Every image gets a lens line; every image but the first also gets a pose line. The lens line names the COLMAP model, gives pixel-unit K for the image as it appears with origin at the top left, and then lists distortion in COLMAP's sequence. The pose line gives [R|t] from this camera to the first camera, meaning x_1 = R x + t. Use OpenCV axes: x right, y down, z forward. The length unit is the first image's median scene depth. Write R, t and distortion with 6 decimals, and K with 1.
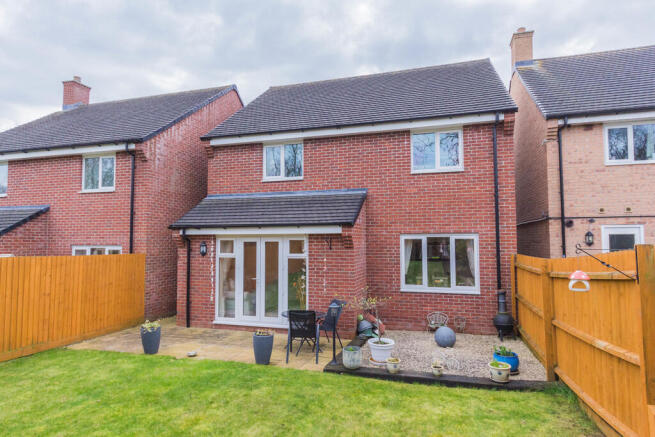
lens RADIAL K [[387.1, 0, 327.5], [0, 387.1, 218.5], [0, 0, 1]] dist [0.003069, 0.000640]
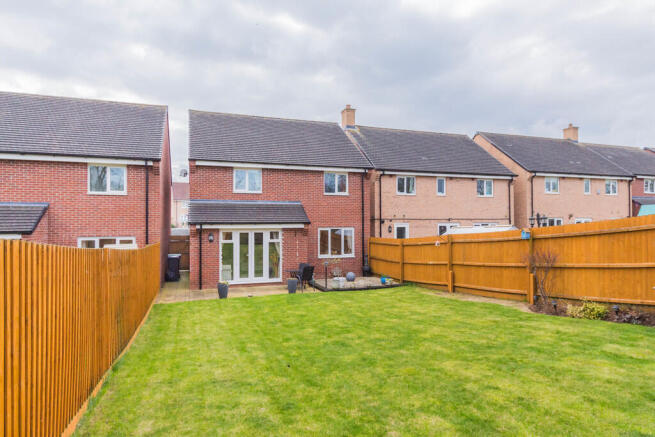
lens RADIAL K [[387.1, 0, 327.5], [0, 387.1, 218.5], [0, 0, 1]] dist [0.003069, 0.000640]
pose [[0.804747, 0.008898, 0.593552, -0.855123], [-0.032598, 0.999041, 0.029220, -0.056724], [-0.592723, -0.042863, 0.804265, -0.494183]]
